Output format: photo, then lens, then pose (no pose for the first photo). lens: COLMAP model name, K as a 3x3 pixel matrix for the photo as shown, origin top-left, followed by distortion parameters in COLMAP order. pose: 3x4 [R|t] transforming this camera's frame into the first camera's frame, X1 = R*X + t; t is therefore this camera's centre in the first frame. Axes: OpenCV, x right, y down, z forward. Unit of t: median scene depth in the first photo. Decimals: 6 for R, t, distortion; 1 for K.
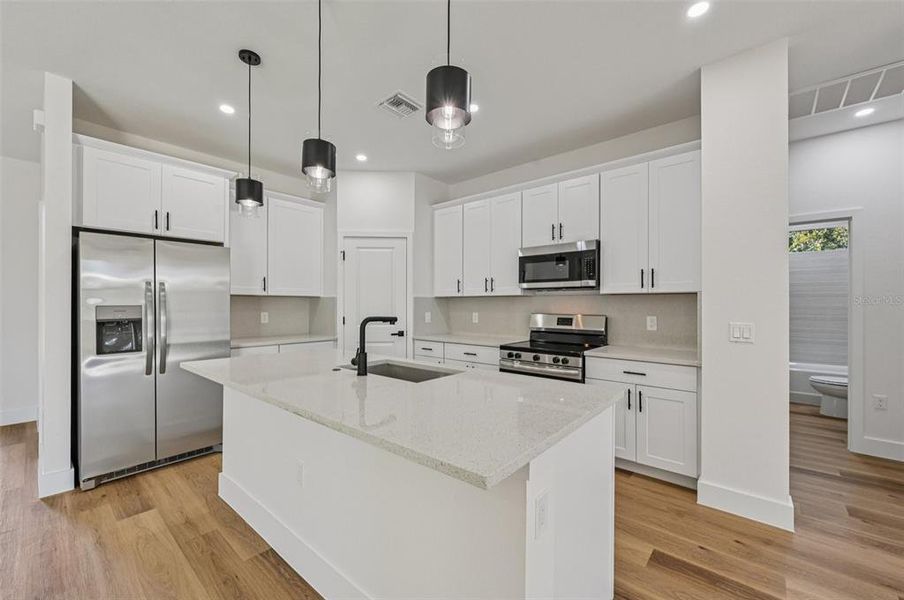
lens RADIAL K [[363.6, 0, 452.0], [0, 363.6, 305.4], [0, 0, 1]] dist [0.002161, -0.001311]
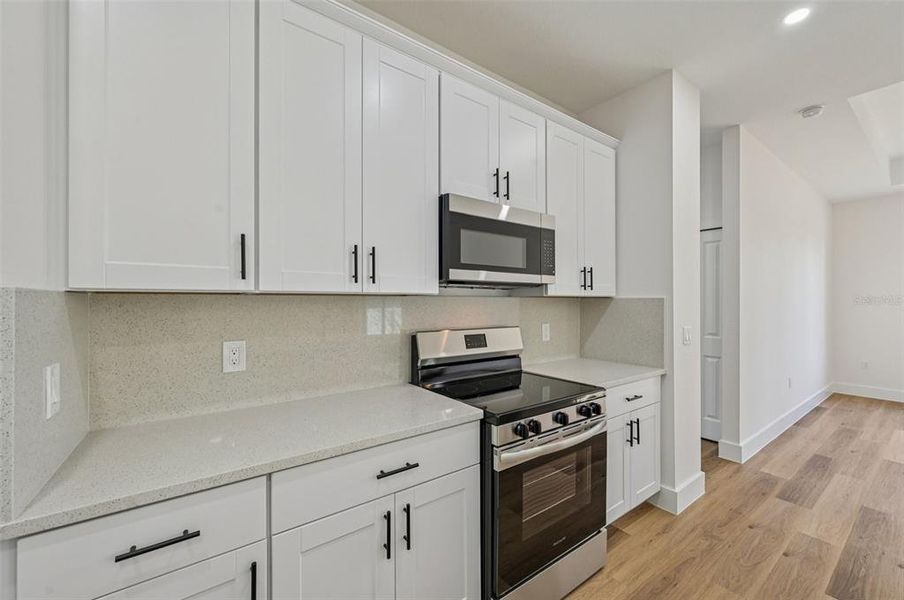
lens RADIAL K [[363.6, 0, 455.0], [0, 363.6, 301.2], [0, 0, 1]] dist [0.002161, -0.001311]
pose [[0.217833, -0.002643, 0.975982, -0.267333], [0.000285, 0.999996, 0.002644, -0.021120], [-0.975986, -0.000297, 0.217833, 0.903229]]
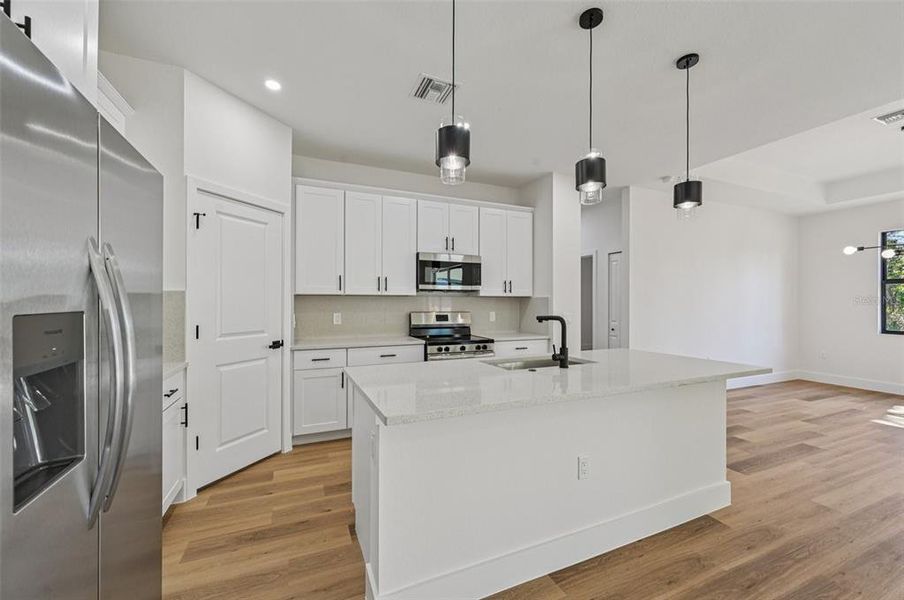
lens RADIAL K [[363.6, 0, 454.9], [0, 363.6, 302.3], [0, 0, 1]] dist [0.002161, -0.001311]
pose [[0.428693, 0.000458, 0.903450, -0.762816], [0.000158, 1.000000, -0.000582, -0.006694], [-0.903450, 0.000393, 0.428693, 0.441810]]
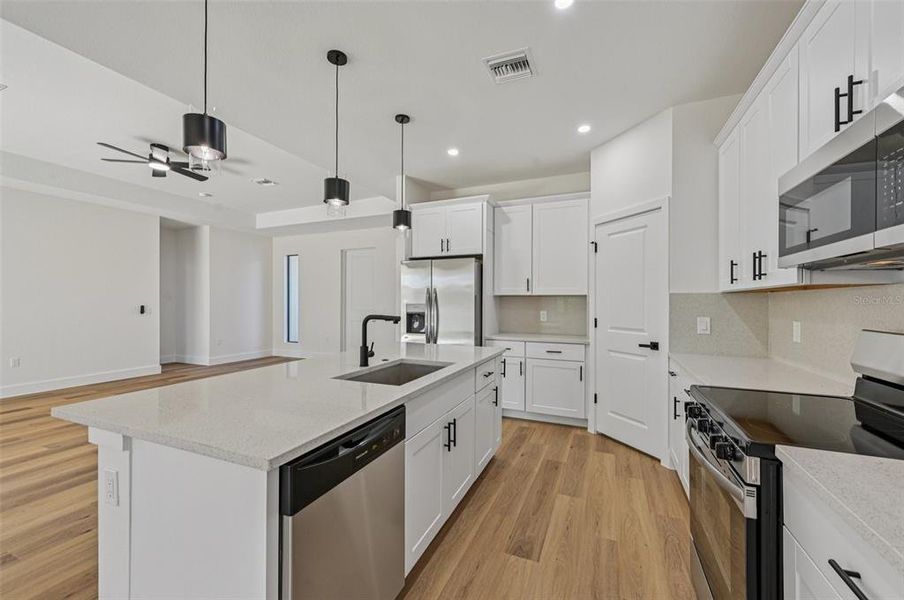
lens RADIAL K [[363.6, 0, 452.1], [0, 363.6, 296.6], [0, 0, 1]] dist [0.002161, -0.001311]
pose [[0.298904, -0.013975, -0.954181, 0.492269], [-0.005850, 0.999847, -0.016476, -0.004056], [0.954265, 0.010507, 0.298776, 0.496309]]
